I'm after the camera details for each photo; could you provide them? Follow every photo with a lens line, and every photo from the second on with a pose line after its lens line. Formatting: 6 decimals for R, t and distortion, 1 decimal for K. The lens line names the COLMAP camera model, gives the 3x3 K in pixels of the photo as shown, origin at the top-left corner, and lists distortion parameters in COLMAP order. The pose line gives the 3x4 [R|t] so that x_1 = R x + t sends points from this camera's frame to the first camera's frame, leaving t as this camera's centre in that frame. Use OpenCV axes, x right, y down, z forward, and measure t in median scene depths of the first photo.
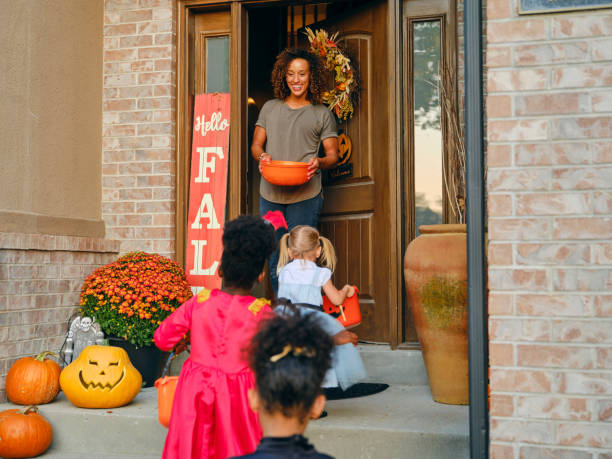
lens RADIAL K [[938.3, 0, 305.5], [0, 938.3, 217.8], [0, 0, 1]] dist [0.022387, -0.028947]
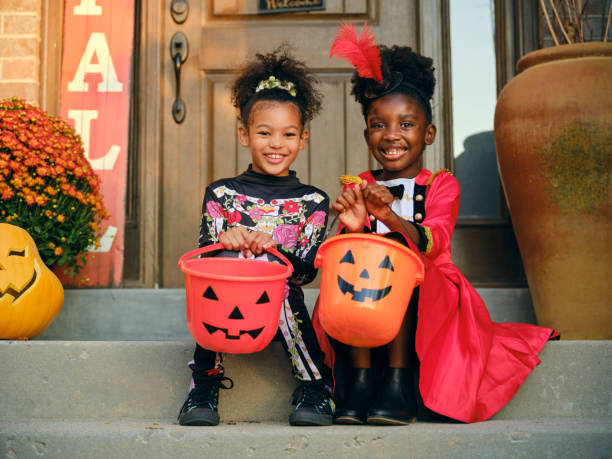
lens RADIAL K [[1224.9, 0, 321.6], [0, 1224.9, 229.2], [0, 0, 1]] dist [-0.003010, -0.095611]
pose [[0.954396, 0.031031, 0.296926, -0.219285], [-0.009423, 0.997219, -0.073929, 0.169295], [-0.298394, 0.067760, 0.952034, 0.283010]]
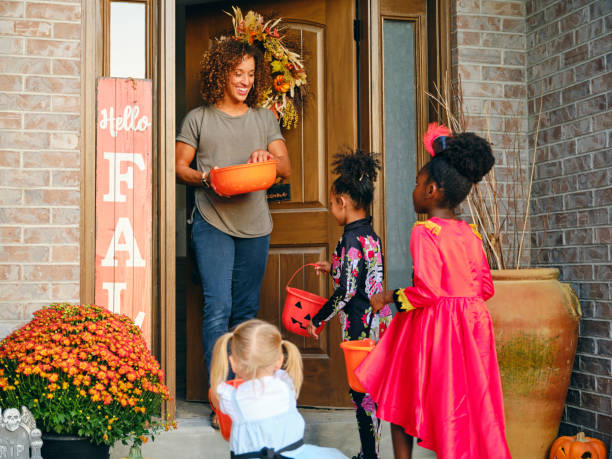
lens RADIAL K [[949.8, 0, 306.0], [0, 949.8, 229.5], [0, 0, 1]] dist [0.006054, -0.012050]
pose [[0.847843, 0.019203, 0.529899, -0.422074], [-0.022140, 0.999755, -0.000804, -0.021723], [-0.529785, -0.011050, 0.848060, 0.349585]]
